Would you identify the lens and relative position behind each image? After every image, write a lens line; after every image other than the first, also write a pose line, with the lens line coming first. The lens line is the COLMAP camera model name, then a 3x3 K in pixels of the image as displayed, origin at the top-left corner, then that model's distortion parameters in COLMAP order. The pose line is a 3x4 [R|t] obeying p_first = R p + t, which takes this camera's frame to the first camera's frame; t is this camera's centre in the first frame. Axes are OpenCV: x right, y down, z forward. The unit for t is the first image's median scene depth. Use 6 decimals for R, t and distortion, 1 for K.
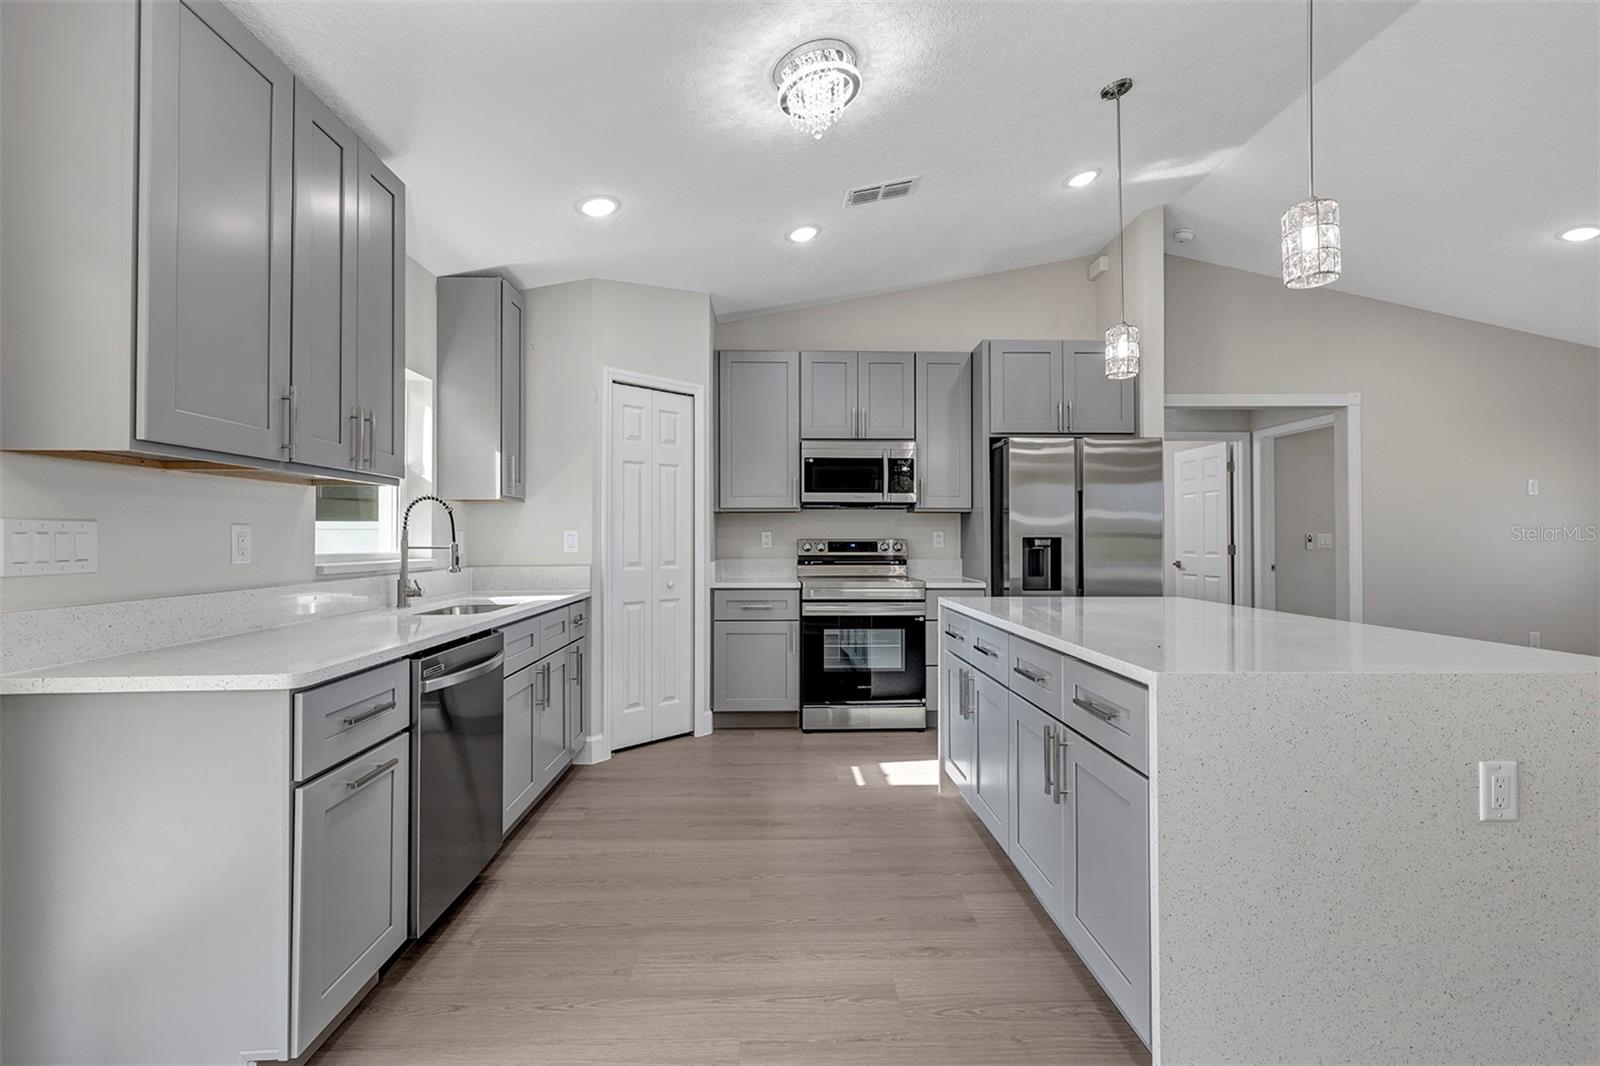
lens RADIAL K [[731.3, 0, 796.1], [0, 731.3, 531.1], [0, 0, 1]] dist [0.006824, 0.000707]
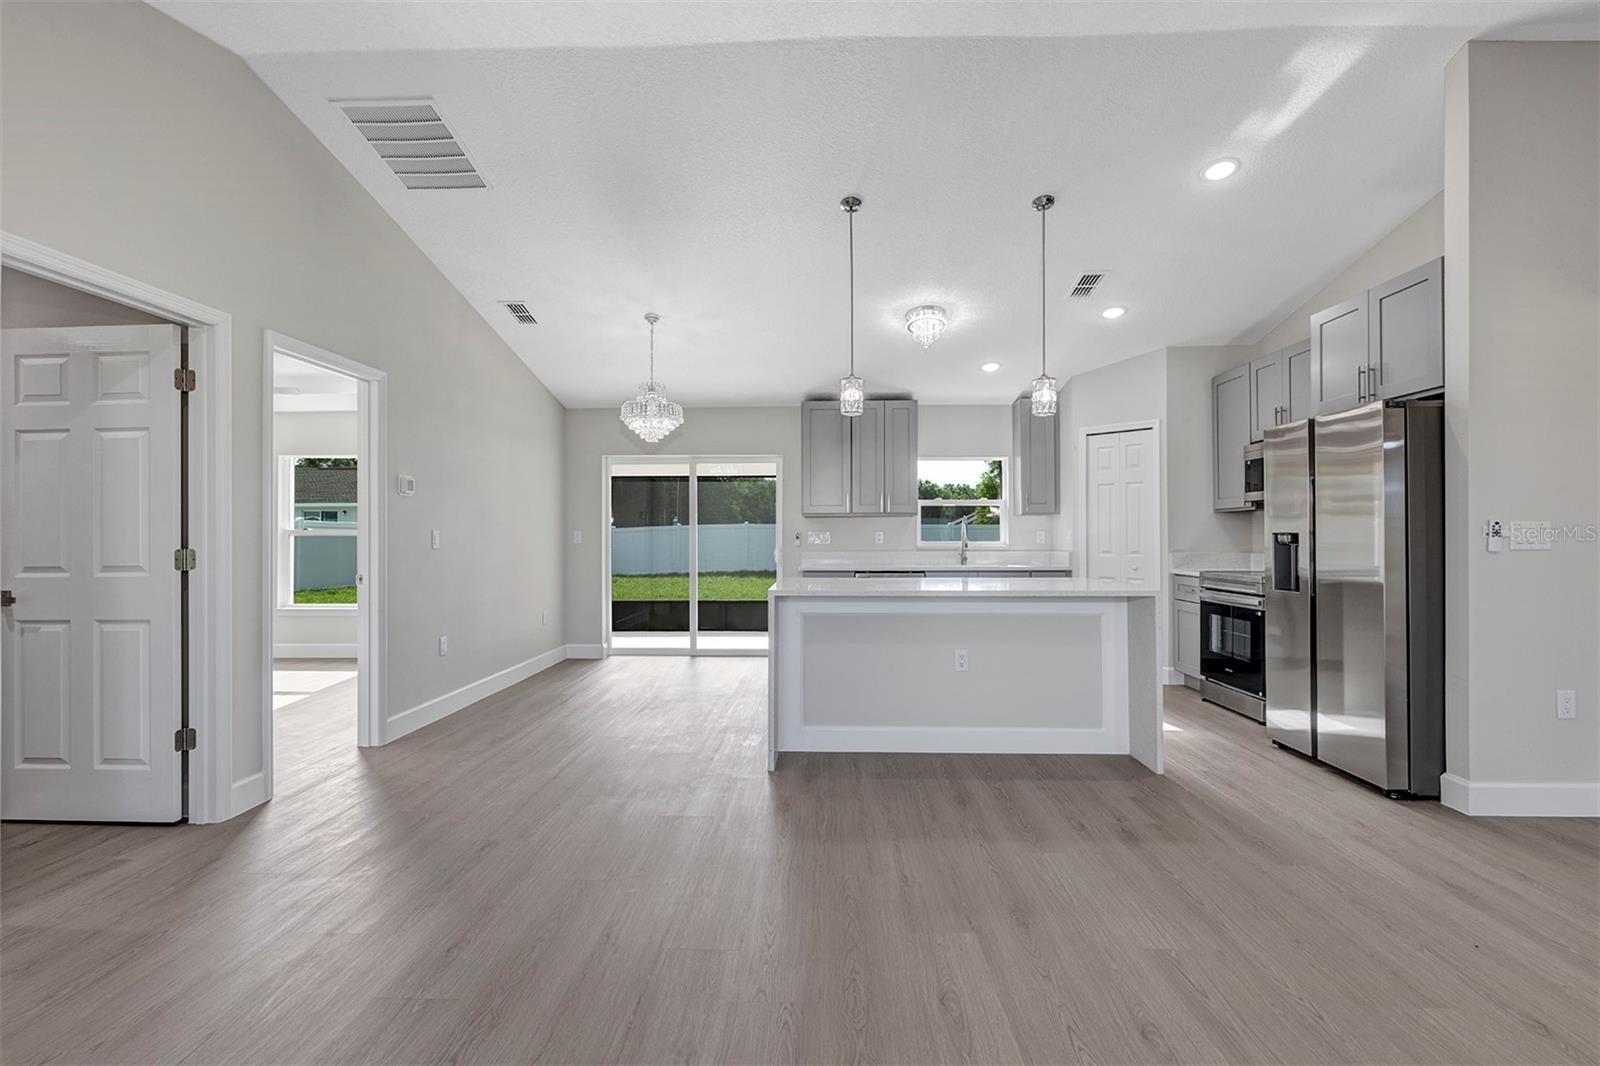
lens RADIAL K [[760.9, 0, 800.0], [0, 760.9, 533.0], [0, 0, 1]] dist [-0.002020, -0.000811]
pose [[-0.064721, -0.003452, -0.997897, 1.329986], [0.012257, 0.999916, -0.004254, 0.004853], [0.997828, -0.012506, -0.064673, 0.453190]]
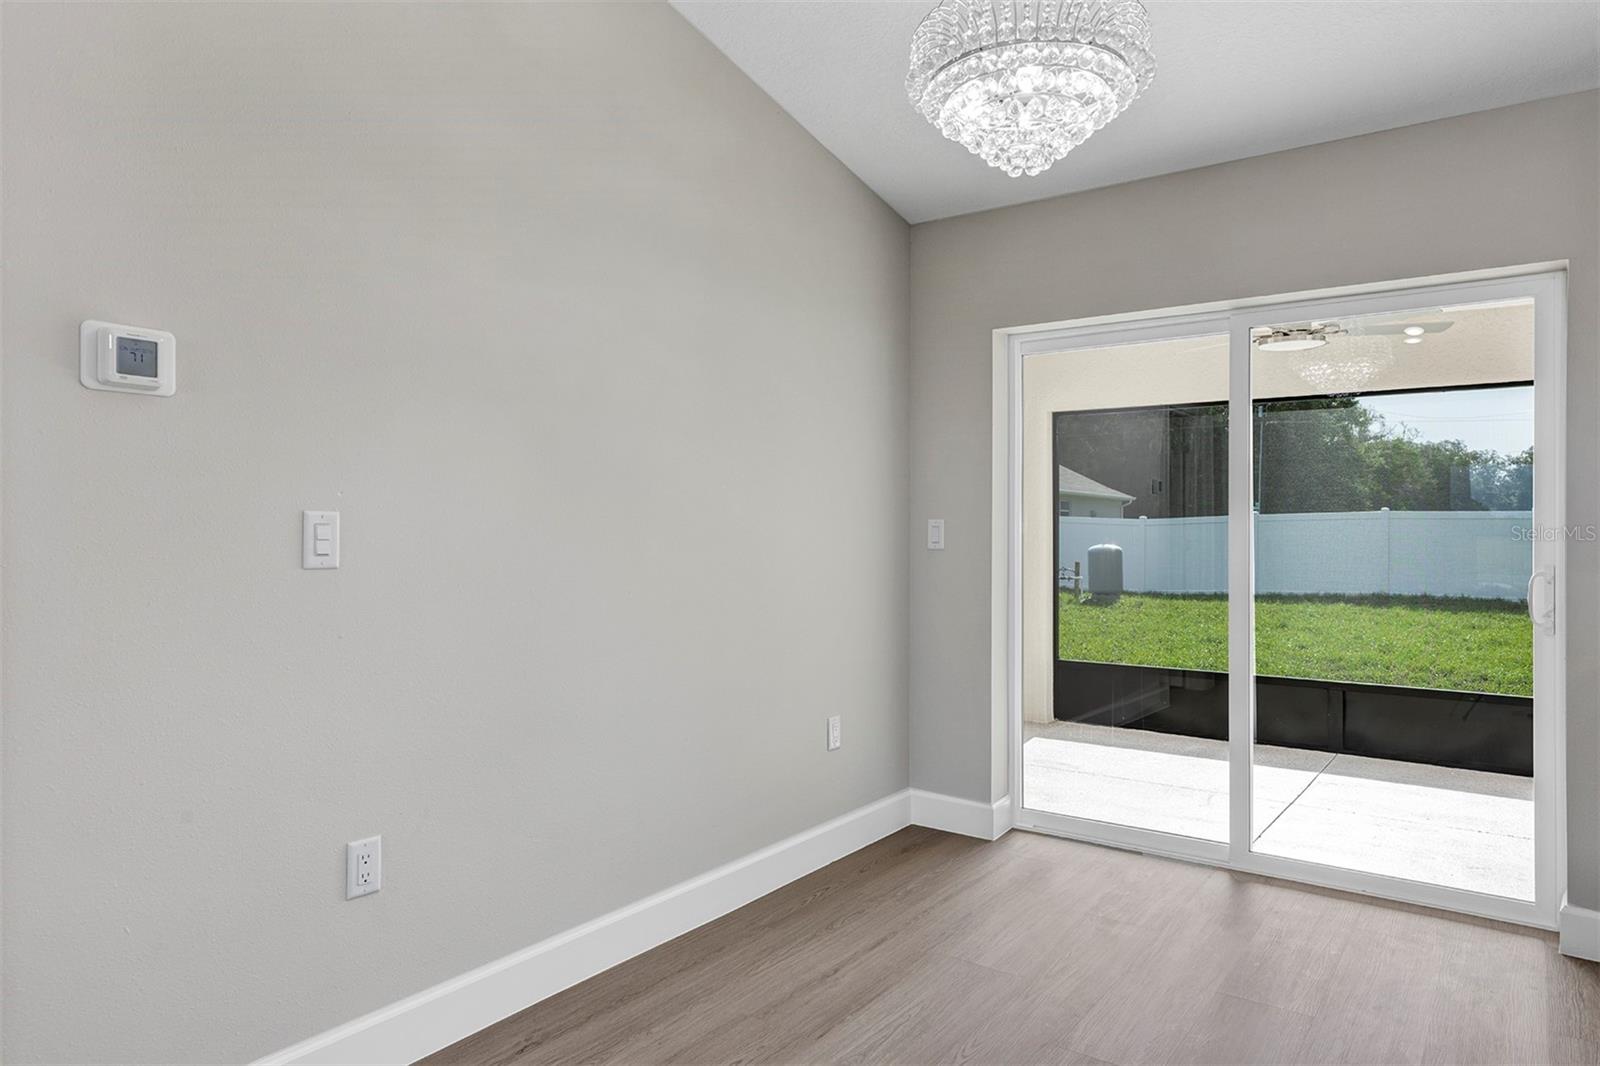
lens RADIAL K [[1011.1, 0, 800.0], [0, 1011.1, 533.0], [0, 0, 1]] dist [0.006473, 0.001367]
pose [[-0.608622, 0.000275, -0.793460, 0.457436], [0.006419, 0.999969, -0.004578, 0.003478], [0.793434, -0.007880, -0.608605, 0.309789]]
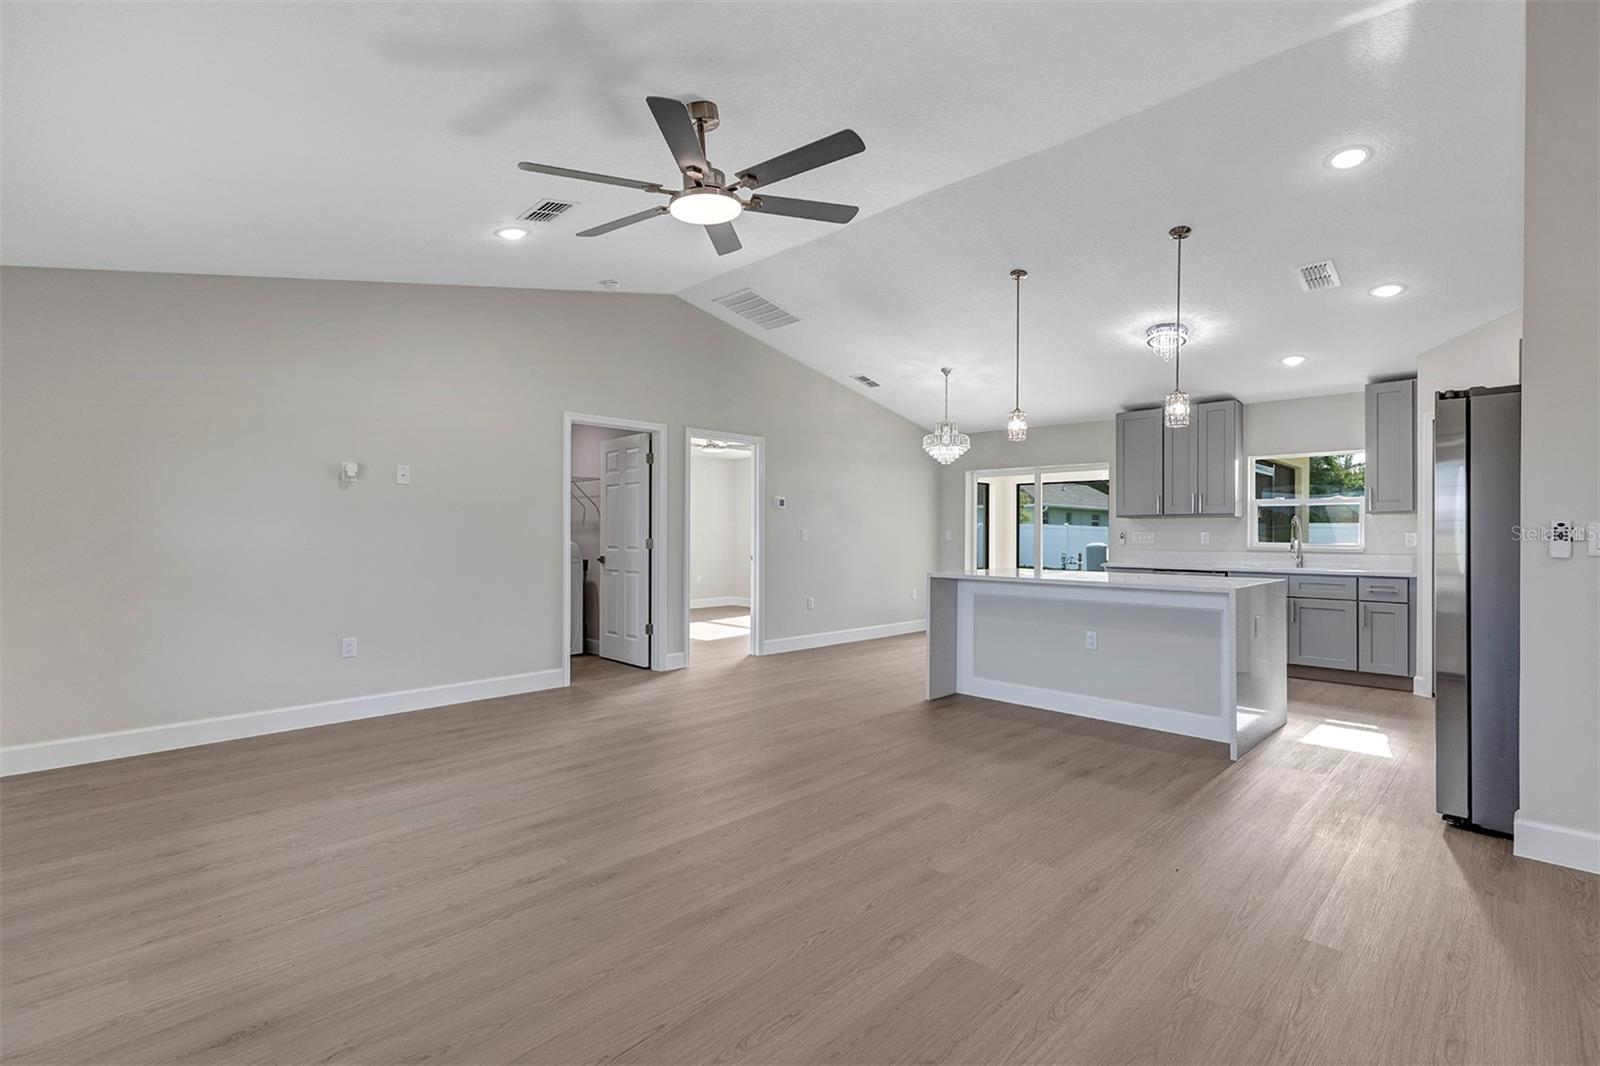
lens RADIAL K [[731.3, 0, 796.1], [0, 731.3, 531.1], [0, 0, 1]] dist [0.006824, 0.000707]
pose [[-0.728828, -0.006495, -0.684666, 1.438589], [0.001546, 0.999937, -0.011131, 0.011547], [0.684695, -0.009171, -0.728772, 1.103511]]
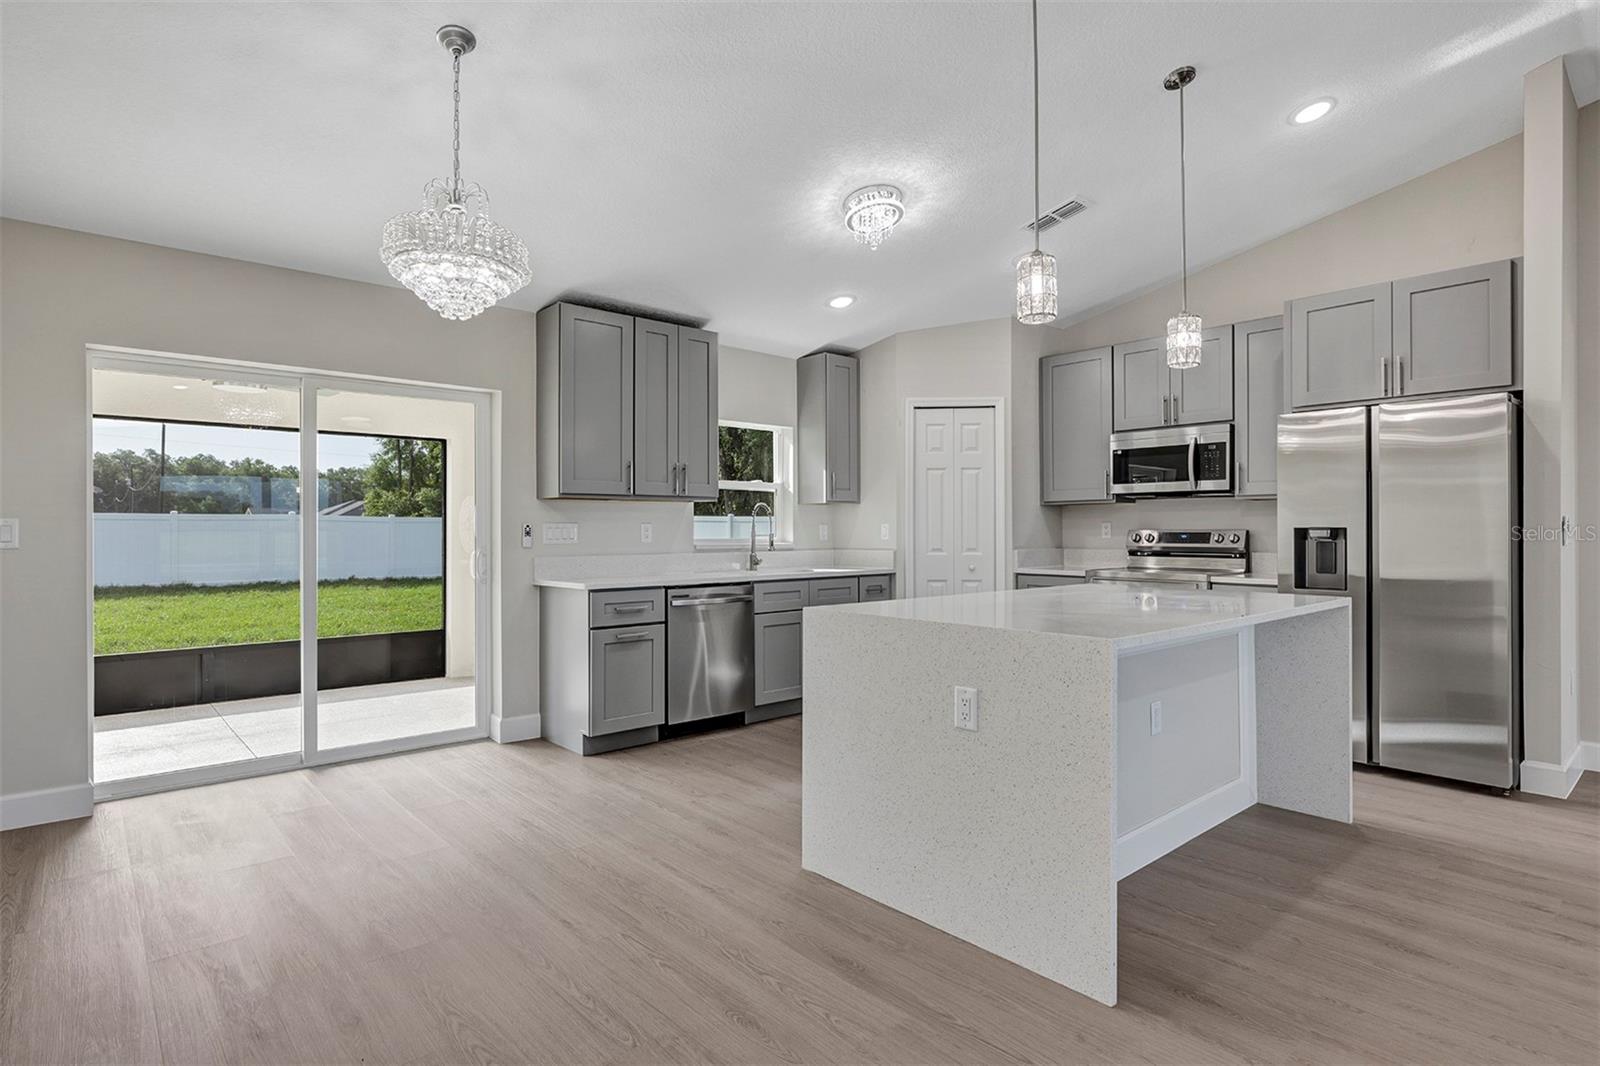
lens RADIAL K [[827.5, 0, 793.7], [0, 827.5, 528.7], [0, 0, 1]] dist [-0.001567, 0.000170]
pose [[0.635400, -0.002412, -0.772180, 0.691682], [0.009403, 0.999945, 0.004614, -0.000281], [0.772126, -0.010192, 0.635387, -0.089418]]
